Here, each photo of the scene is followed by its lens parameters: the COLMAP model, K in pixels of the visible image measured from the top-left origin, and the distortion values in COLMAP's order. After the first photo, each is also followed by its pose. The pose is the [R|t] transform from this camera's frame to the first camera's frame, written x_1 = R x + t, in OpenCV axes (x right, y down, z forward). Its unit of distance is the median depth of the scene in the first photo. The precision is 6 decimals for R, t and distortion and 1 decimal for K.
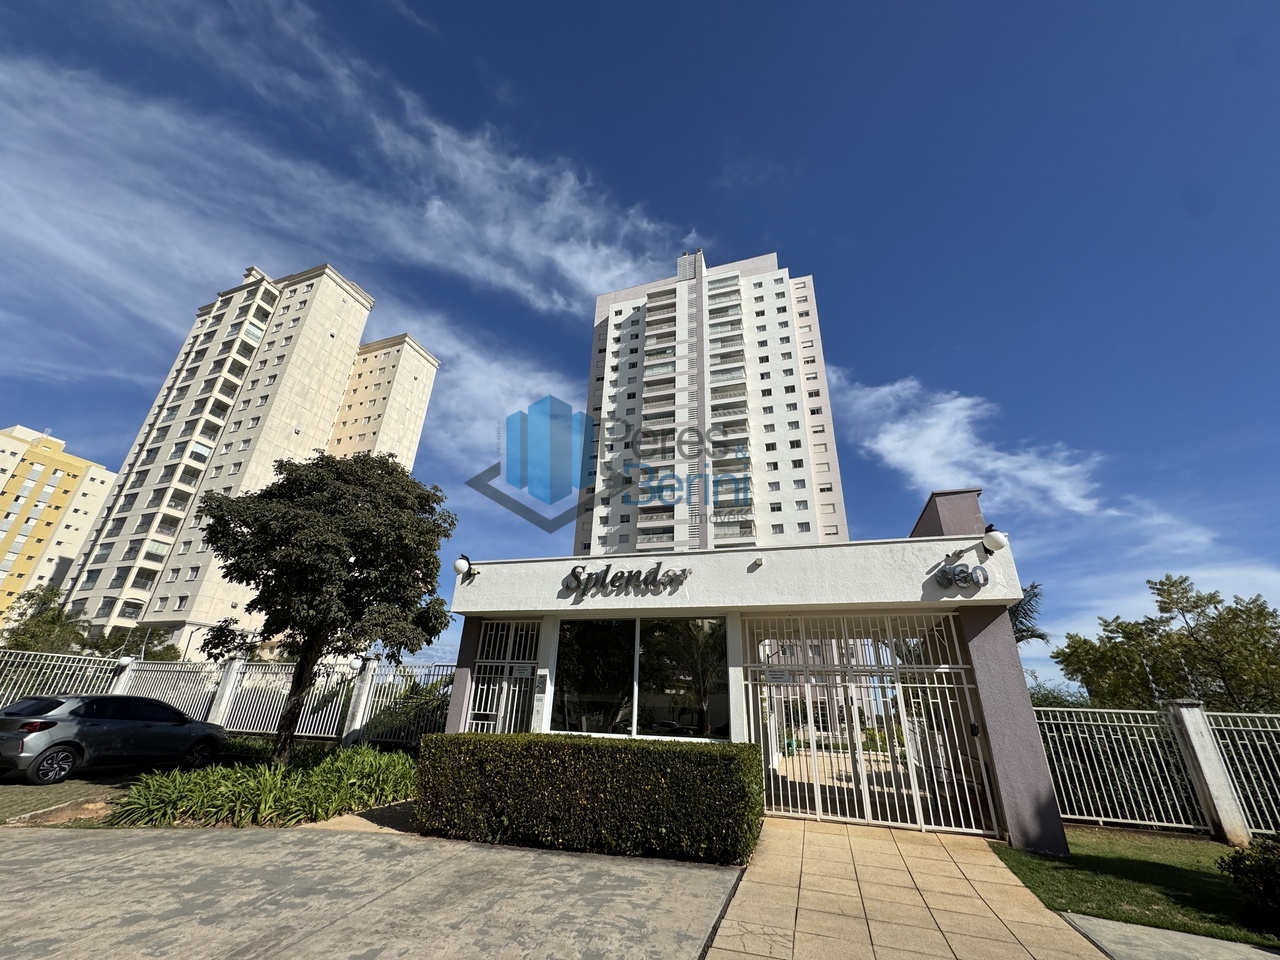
lens RADIAL K [[514.0, 0, 639.6], [0, 514.0, 477.5], [0, 0, 1]] dist [-0.001381, 0.000226]
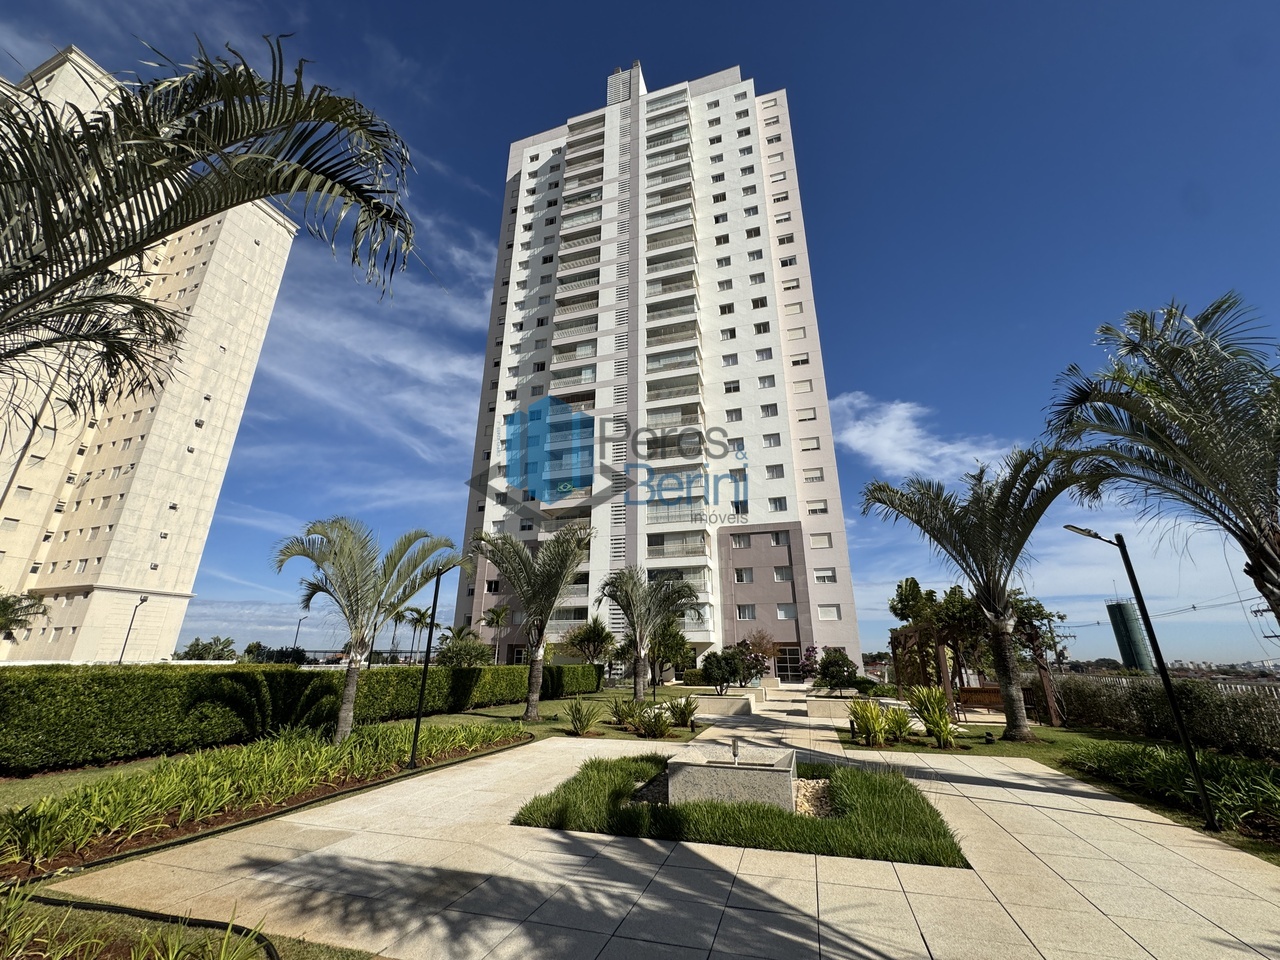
lens RADIAL K [[514.0, 0, 639.6], [0, 514.0, 477.5], [0, 0, 1]] dist [-0.001381, 0.000226]
pose [[0.999360, -0.030291, 0.019013, 0.102944], [0.028434, 0.995412, 0.091356, 0.102912], [-0.021693, -0.090757, 0.995637, 0.234142]]
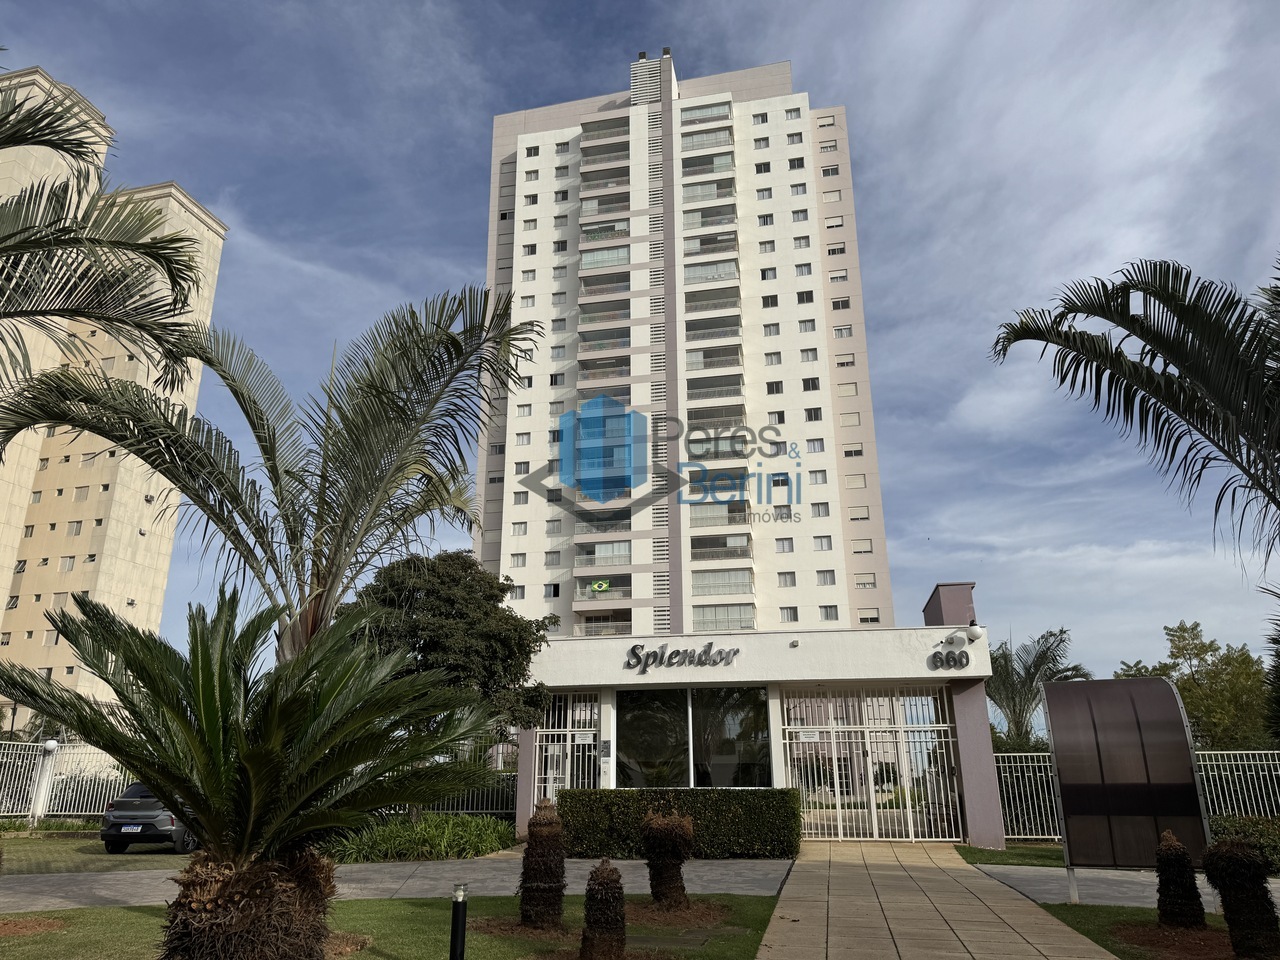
lens RADIAL K [[894.7, 0, 640.0], [0, 894.7, 480.0], [0, 0, 1]] dist [0.123746, -0.179157]
pose [[0.993421, -0.005937, 0.114369, -0.048058], [-0.005983, 0.994602, 0.103595, -0.056341], [-0.114367, -0.103598, 0.988022, -0.130912]]
